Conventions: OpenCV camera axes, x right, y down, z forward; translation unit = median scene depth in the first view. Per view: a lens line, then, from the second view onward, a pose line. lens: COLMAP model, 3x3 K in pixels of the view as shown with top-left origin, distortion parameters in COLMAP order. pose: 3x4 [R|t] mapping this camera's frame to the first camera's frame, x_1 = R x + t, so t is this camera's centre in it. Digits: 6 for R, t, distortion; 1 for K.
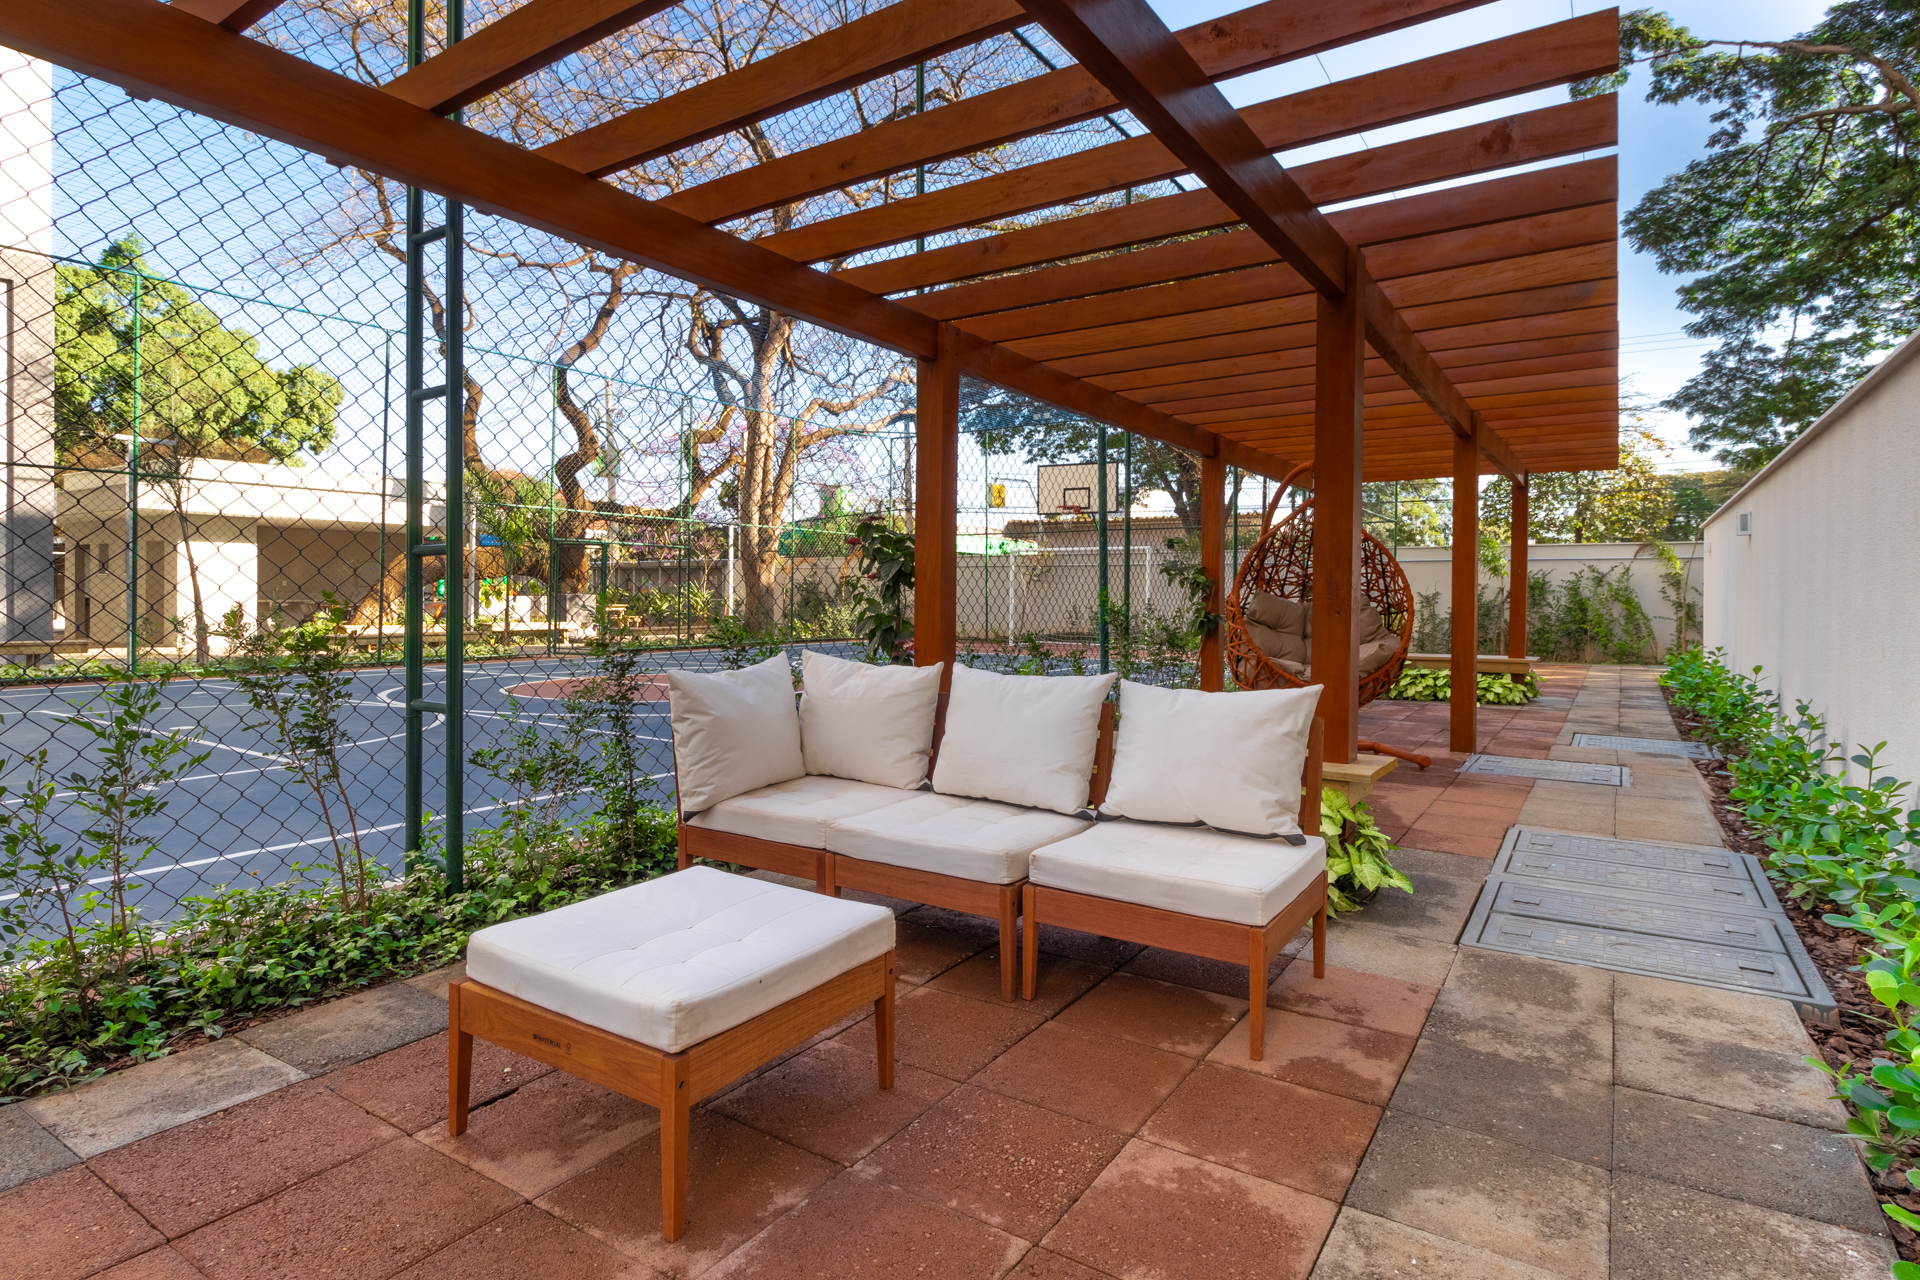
lens RADIAL K [[981.3, 0, 960.0], [0, 981.3, 640.0], [0, 0, 1]] dist [0.010311, -0.012780]
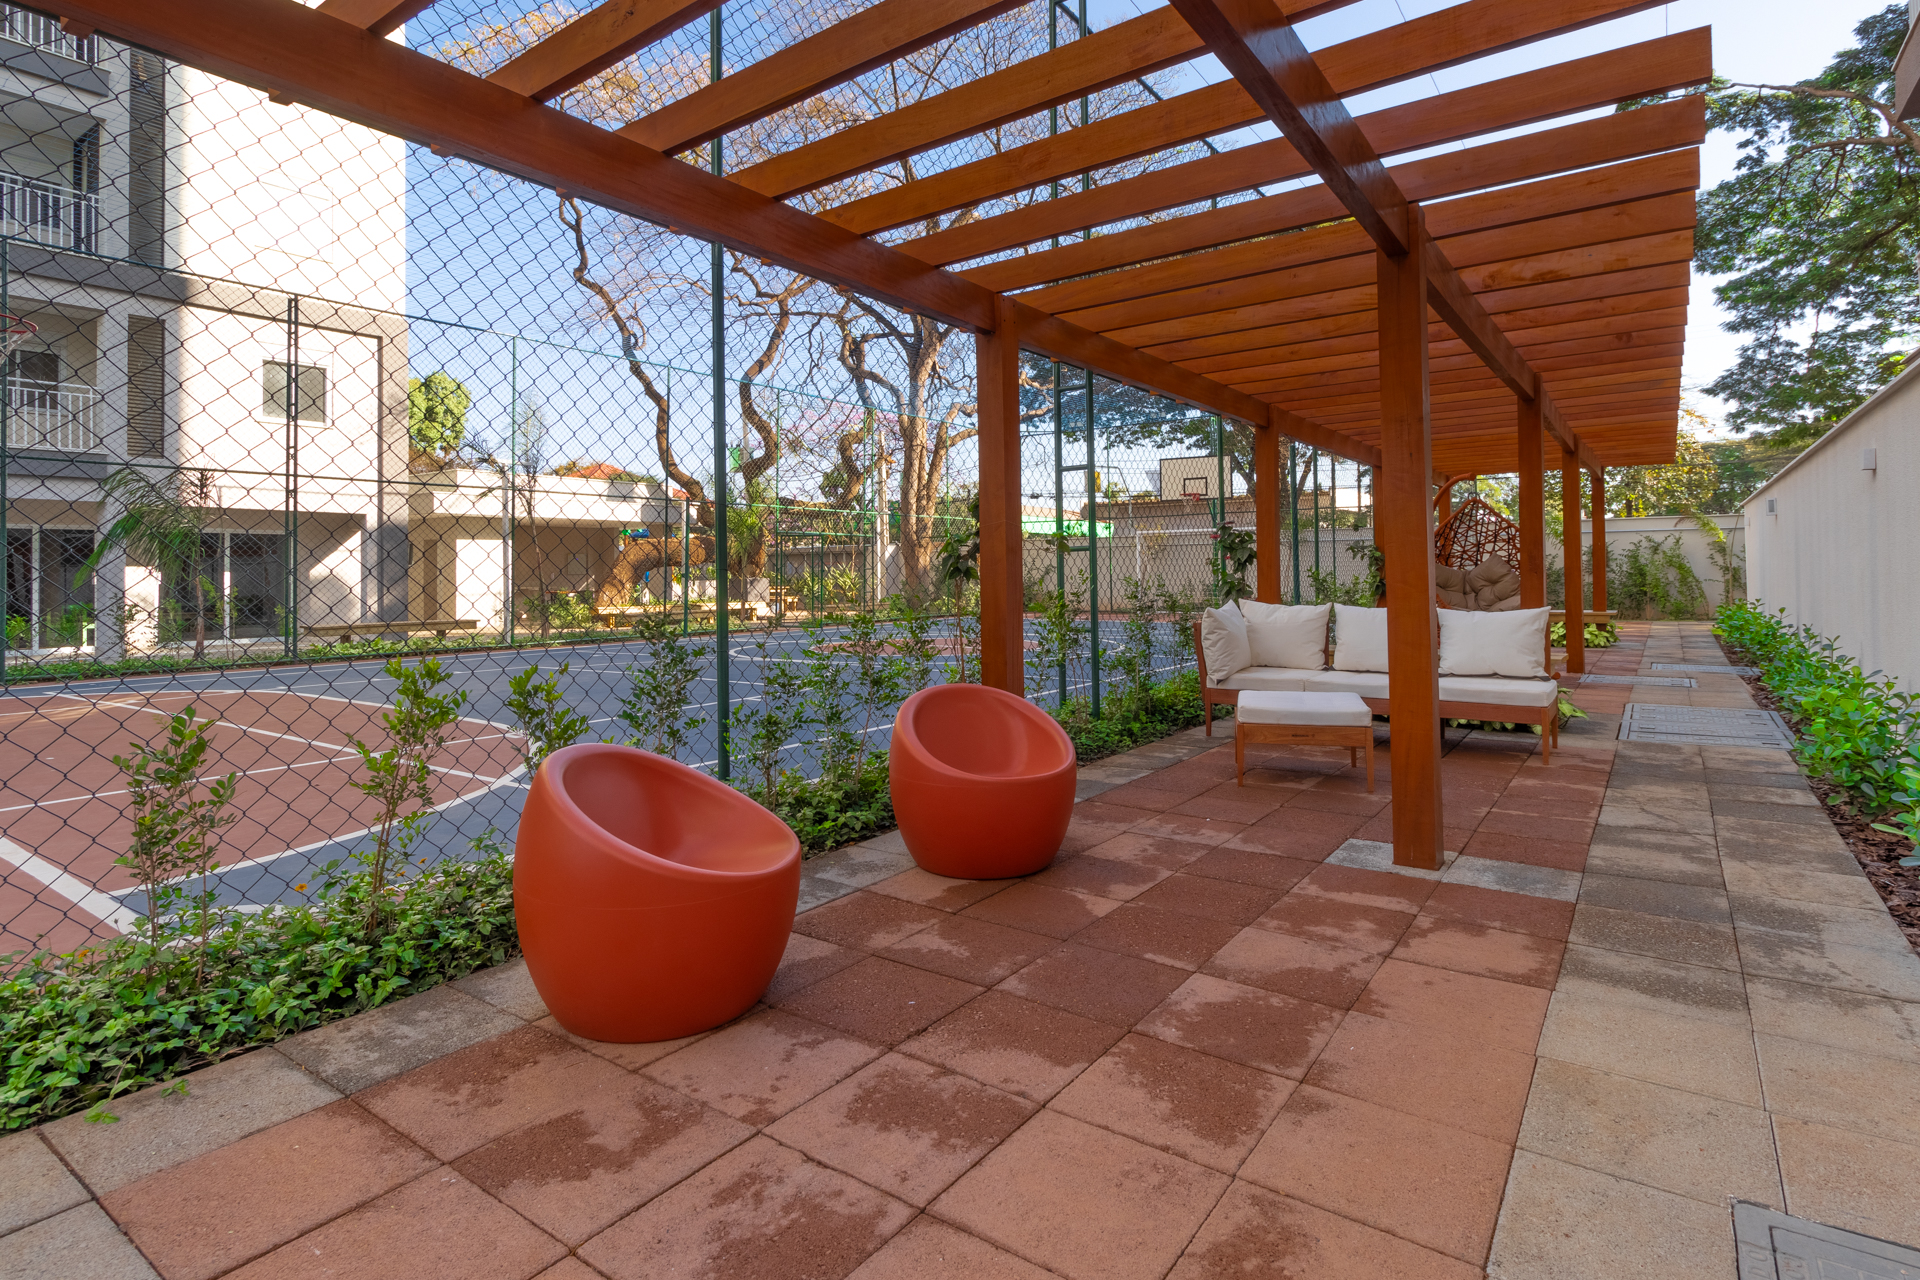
lens RADIAL K [[963.5, 0, 1000.3], [0, 963.5, 591.6], [0, 0, 1]] dist [0.003978, -0.010867]
pose [[0.999709, -0.018921, -0.014957, -0.087817], [0.018496, 0.999436, -0.028044, 0.005902], [0.015479, 0.027759, 0.999495, -0.120084]]
